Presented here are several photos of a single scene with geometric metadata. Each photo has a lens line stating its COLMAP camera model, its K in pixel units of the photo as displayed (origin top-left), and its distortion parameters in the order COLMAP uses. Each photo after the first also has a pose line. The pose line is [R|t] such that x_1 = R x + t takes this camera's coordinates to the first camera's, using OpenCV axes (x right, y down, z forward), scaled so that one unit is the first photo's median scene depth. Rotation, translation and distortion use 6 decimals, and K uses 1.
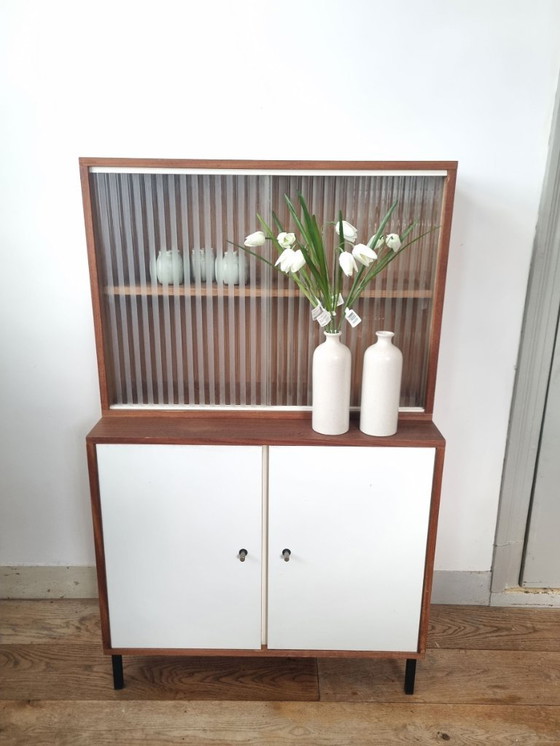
lens RADIAL K [[564.4, 0, 277.5], [0, 564.4, 365.2], [0, 0, 1]] dist [0.055258, -0.038506]
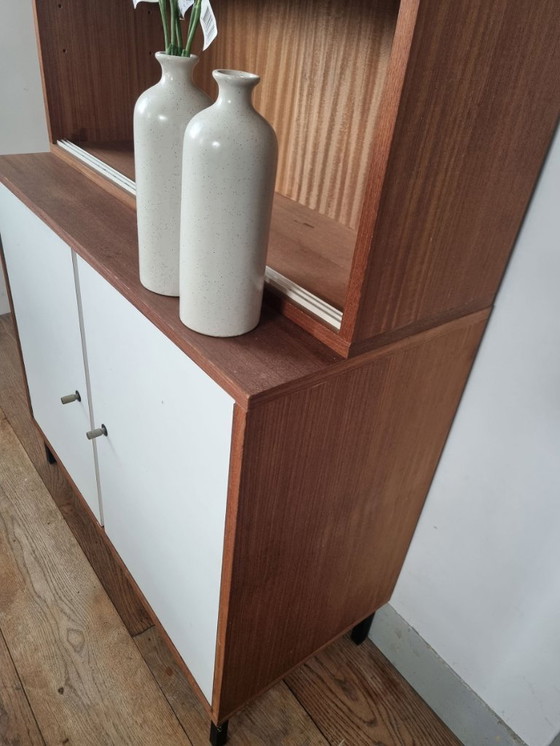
lens RADIAL K [[564.4, 0, 273.5], [0, 564.4, 368.2], [0, 0, 1]] dist [0.055258, -0.038506]
pose [[0.608946, 0.481268, -0.630528, 0.495201], [-0.310112, 0.876084, 0.369198, -0.029890], [0.730078, -0.029287, 0.682735, 0.683944]]
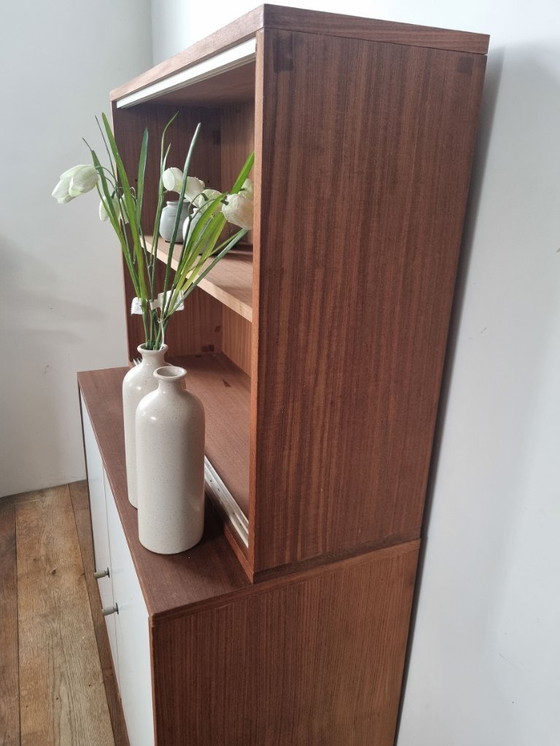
lens RADIAL K [[564.4, 0, 272.4], [0, 564.4, 366.3], [0, 0, 1]] dist [0.055258, -0.038506]
pose [[0.405015, 0.312888, -0.859107, 0.636235], [-0.282451, 0.936480, 0.207909, -0.184135], [0.869588, 0.158449, 0.467664, 0.755100]]
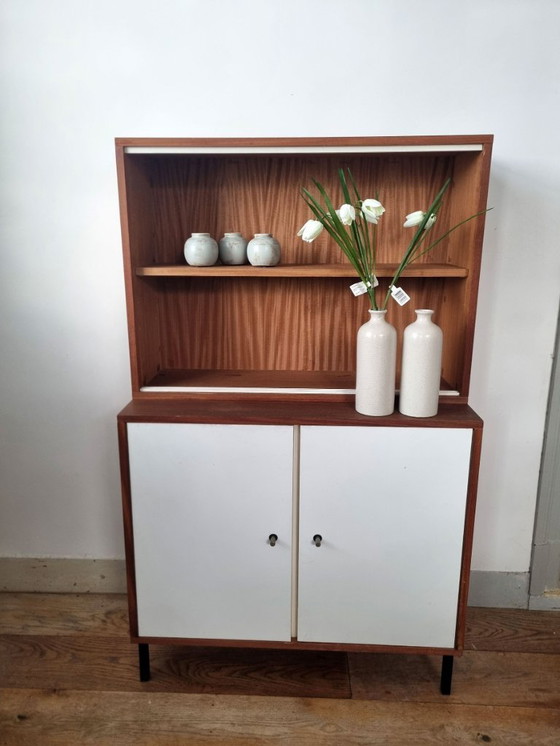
lens RADIAL K [[564.4, 0, 273.6], [0, 564.4, 365.7], [0, 0, 1]] dist [0.055258, -0.038506]
pose [[0.999080, 0.001975, -0.042851, -0.018130], [-0.003865, 0.999021, -0.044067, 0.075228], [0.042722, 0.044192, 0.998109, 0.011611]]
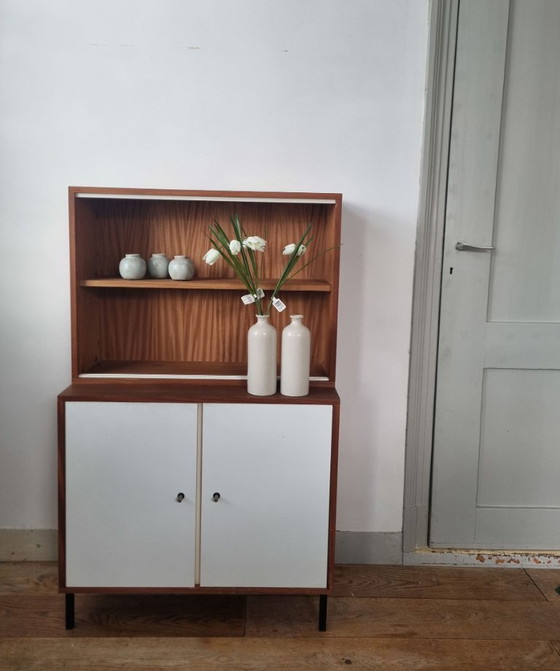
lens RADIAL K [[566.4, 0, 276.5], [0, 566.4, 286.4], [0, 0, 1]] dist [0.049158, -0.032125]
pose [[0.999480, 0.011035, 0.030301, 0.100435], [-0.005398, 0.983618, -0.180186, 0.103916], [-0.031793, 0.179929, 0.983166, -0.285805]]
